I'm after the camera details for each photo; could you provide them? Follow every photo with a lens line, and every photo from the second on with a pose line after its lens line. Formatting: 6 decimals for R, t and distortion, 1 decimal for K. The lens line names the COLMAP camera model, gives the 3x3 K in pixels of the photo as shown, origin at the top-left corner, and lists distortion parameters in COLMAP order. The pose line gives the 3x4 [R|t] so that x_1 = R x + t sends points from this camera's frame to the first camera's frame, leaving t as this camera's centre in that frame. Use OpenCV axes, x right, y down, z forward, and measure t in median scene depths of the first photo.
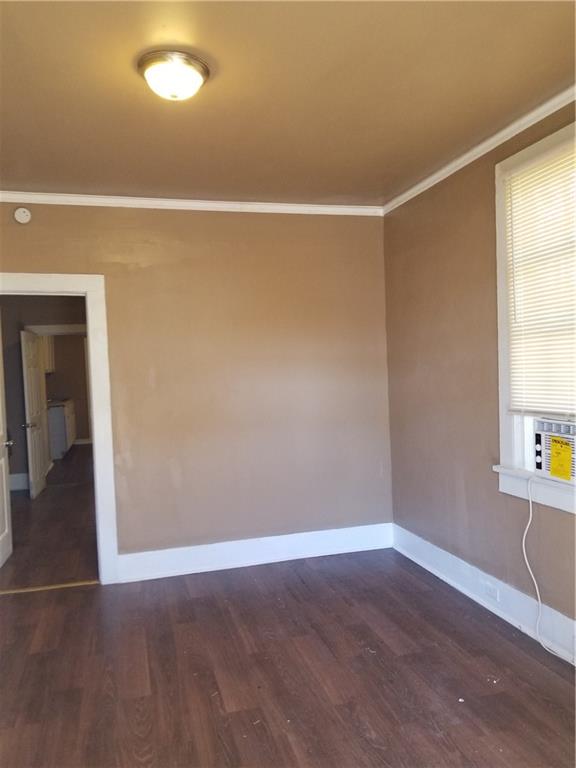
lens RADIAL K [[622.3, 0, 288.0], [0, 622.3, 384.0], [0, 0, 1]] dist [0.049629, -0.001691]
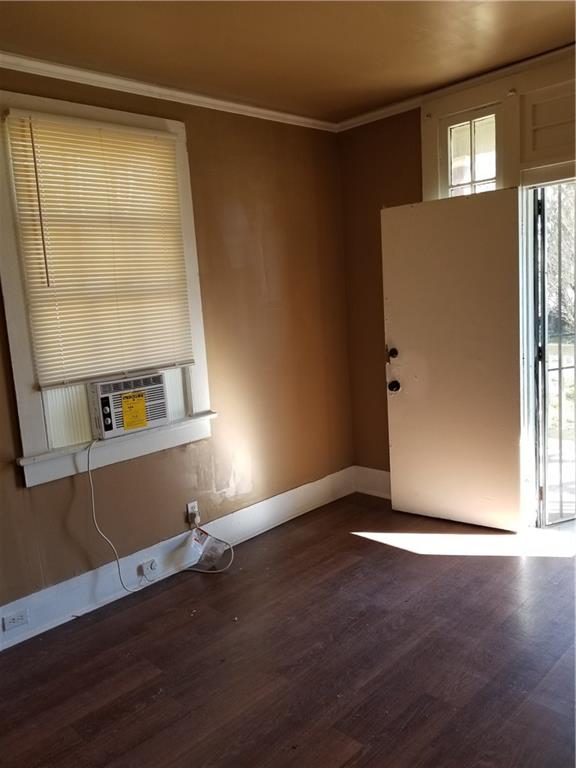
lens RADIAL K [[594.0, 0, 298.3], [0, 594.0, 376.3], [0, 0, 1]] dist [0.054370, -0.104532]
pose [[-0.495292, -0.043135, 0.867655, -0.621032], [0.117352, 0.986290, 0.116022, -0.031140], [-0.860764, 0.159285, -0.483440, 1.226786]]
